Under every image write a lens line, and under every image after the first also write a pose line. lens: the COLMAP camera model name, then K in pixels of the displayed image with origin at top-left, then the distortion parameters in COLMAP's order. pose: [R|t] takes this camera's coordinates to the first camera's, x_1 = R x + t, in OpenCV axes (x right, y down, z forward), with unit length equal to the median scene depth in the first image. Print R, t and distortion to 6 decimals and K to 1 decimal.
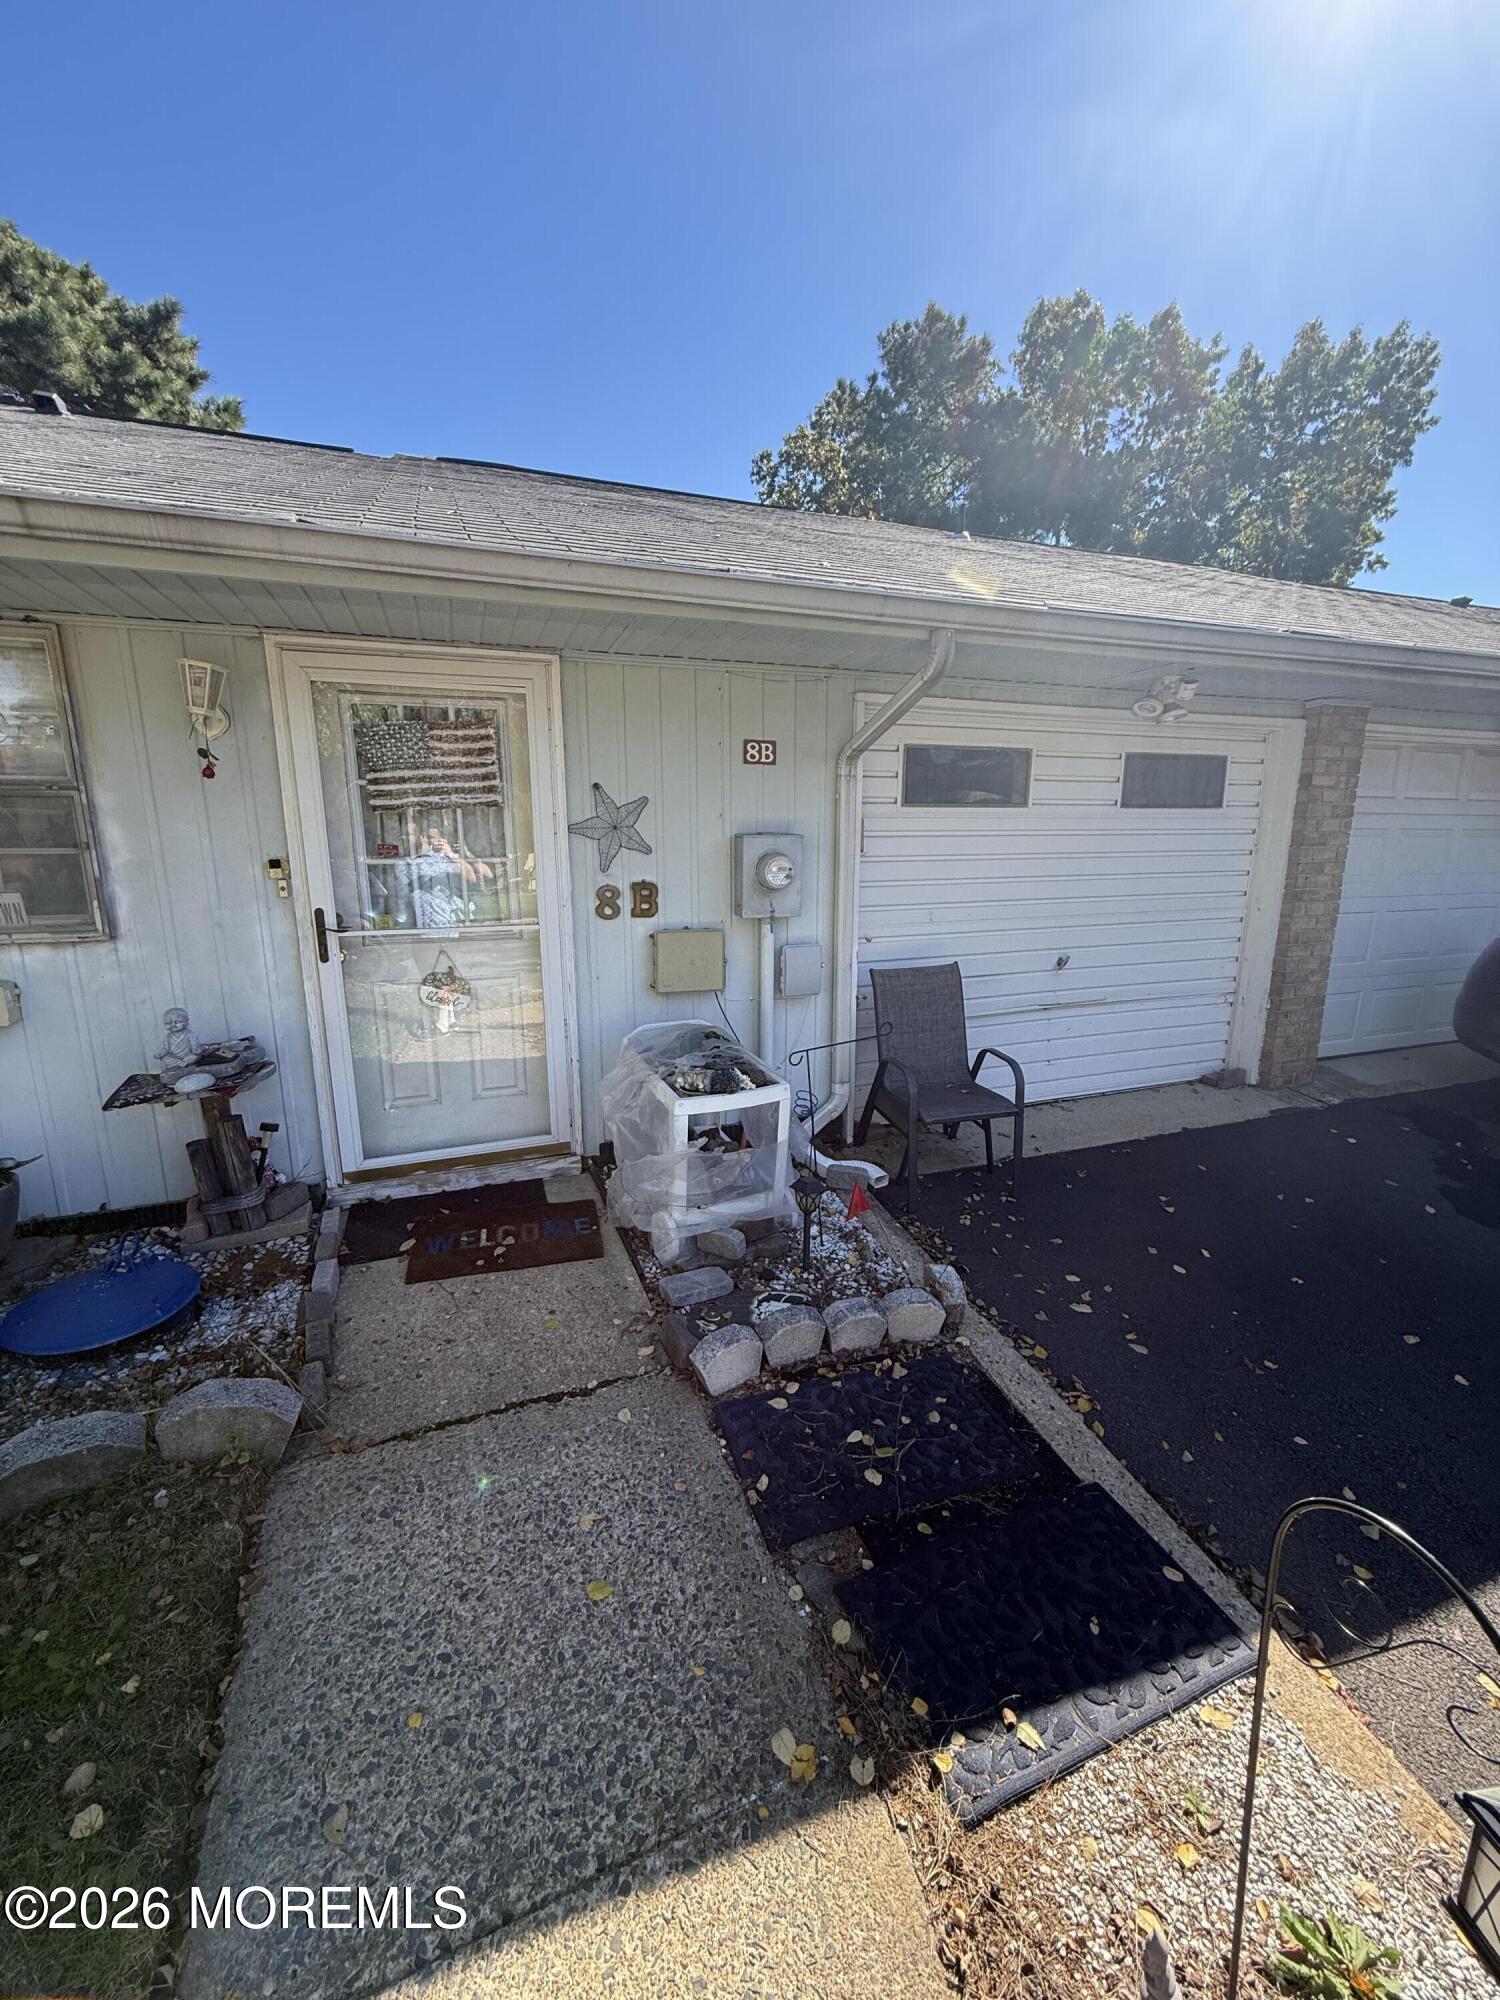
lens RADIAL K [[794.3, 0, 743.9], [0, 794.3, 997.9], [0, 0, 1]] dist [0.001035, -0.000121]
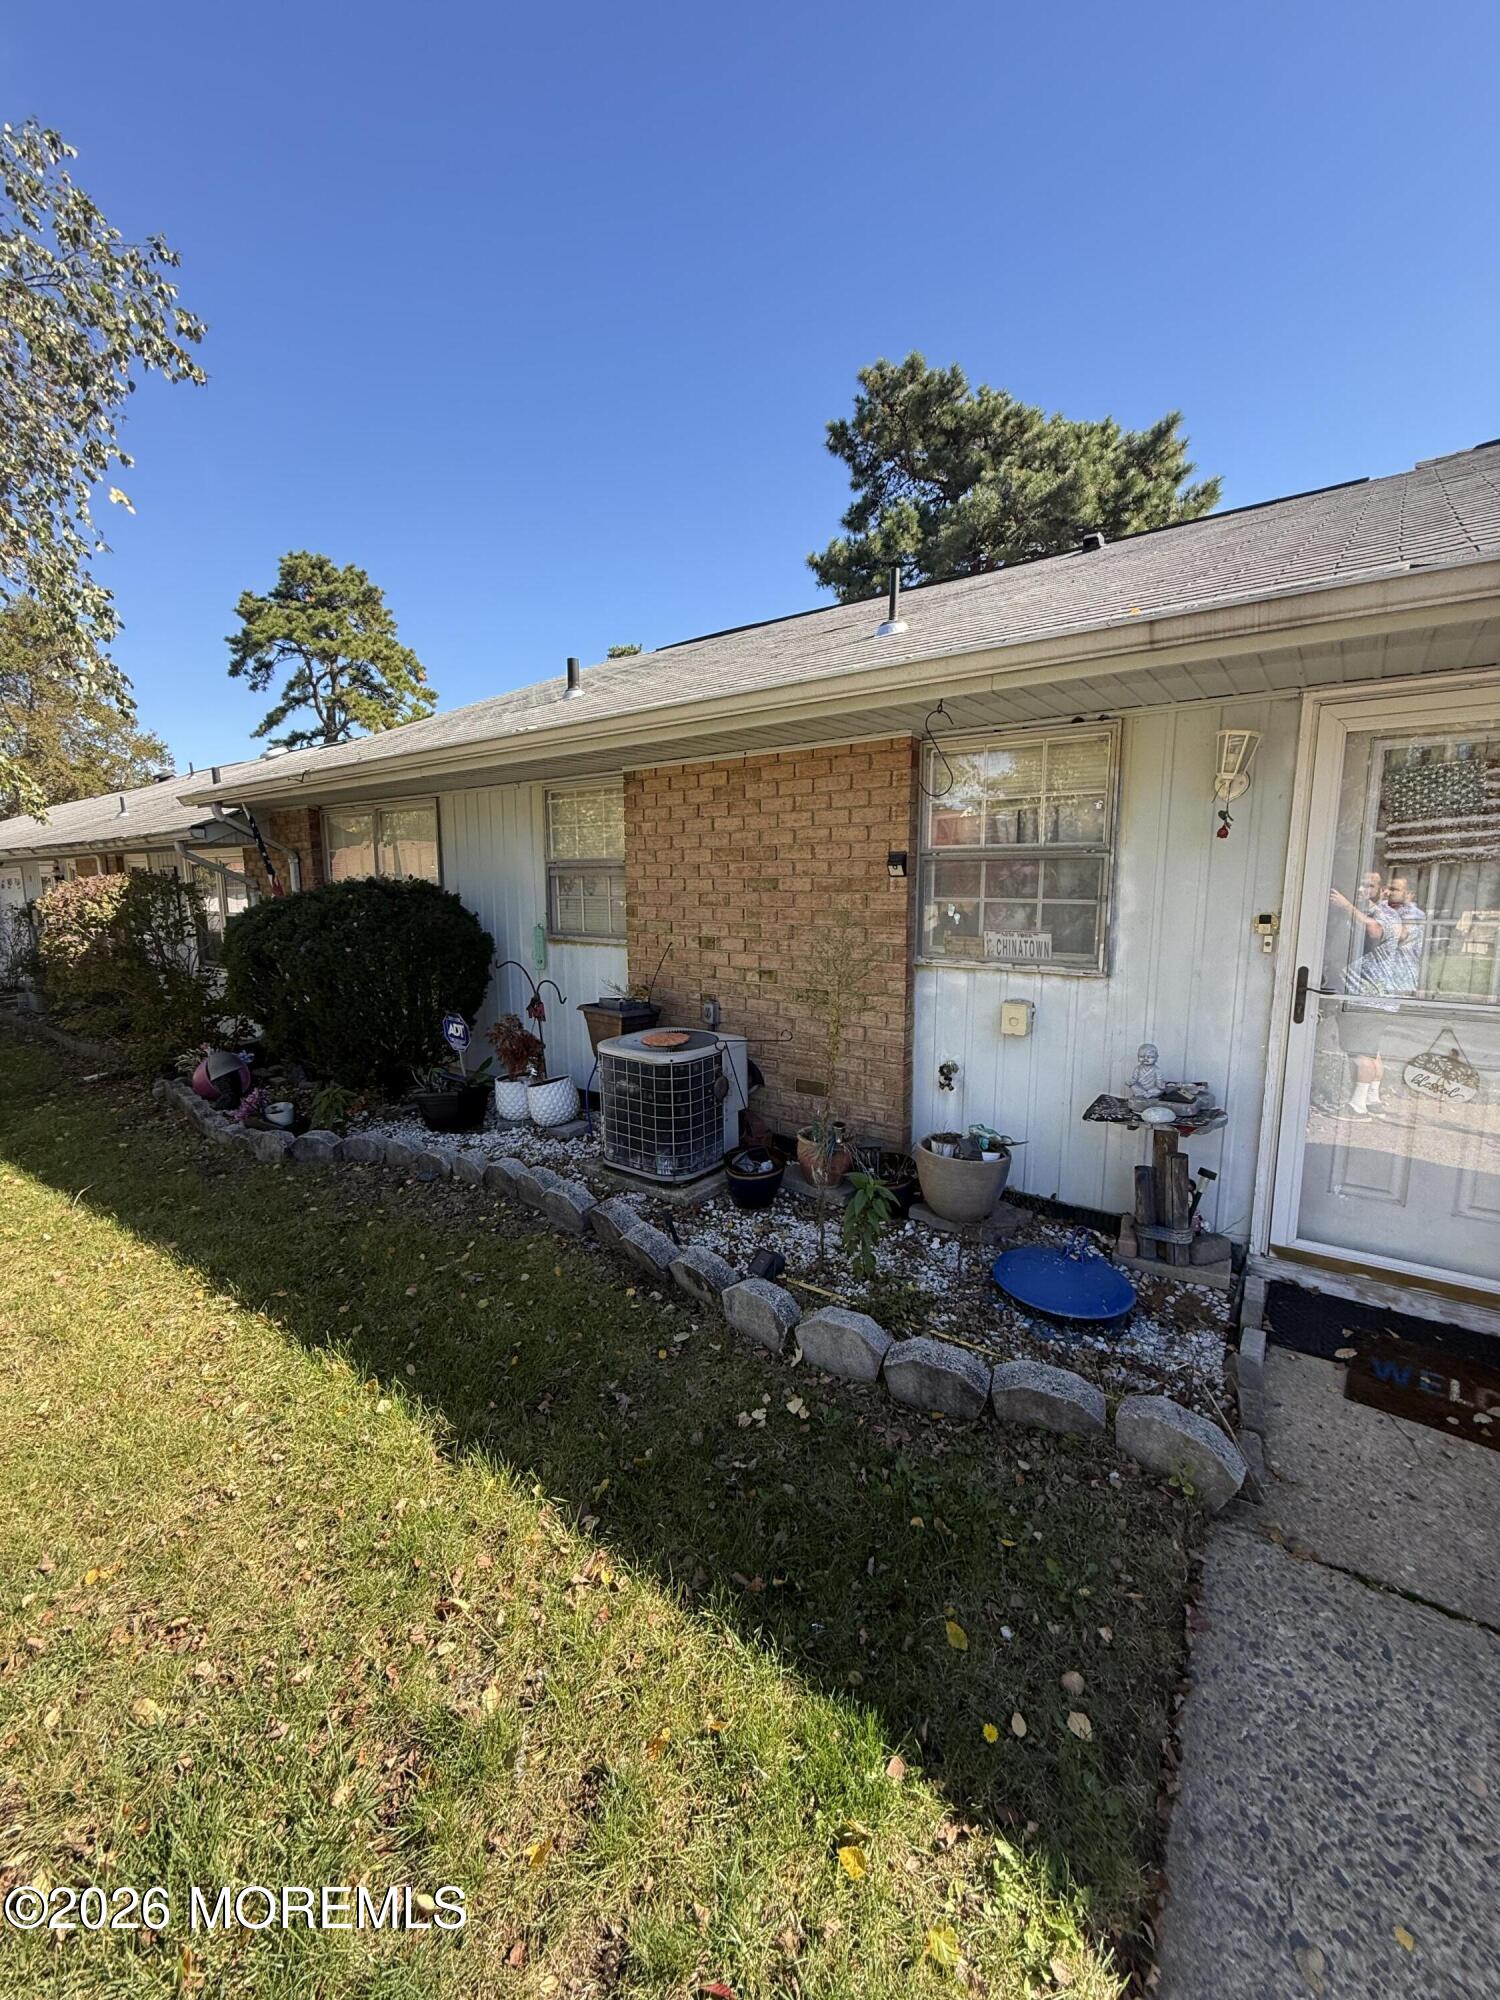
lens RADIAL K [[794.3, 0, 754.0], [0, 794.3, 997.1], [0, 0, 1]] dist [0.001035, -0.000121]
pose [[0.549041, 0.122986, -0.826697, -0.105435], [-0.173306, 0.984369, 0.031343, 0.008687], [0.817630, 0.126063, 0.561773, -0.080963]]
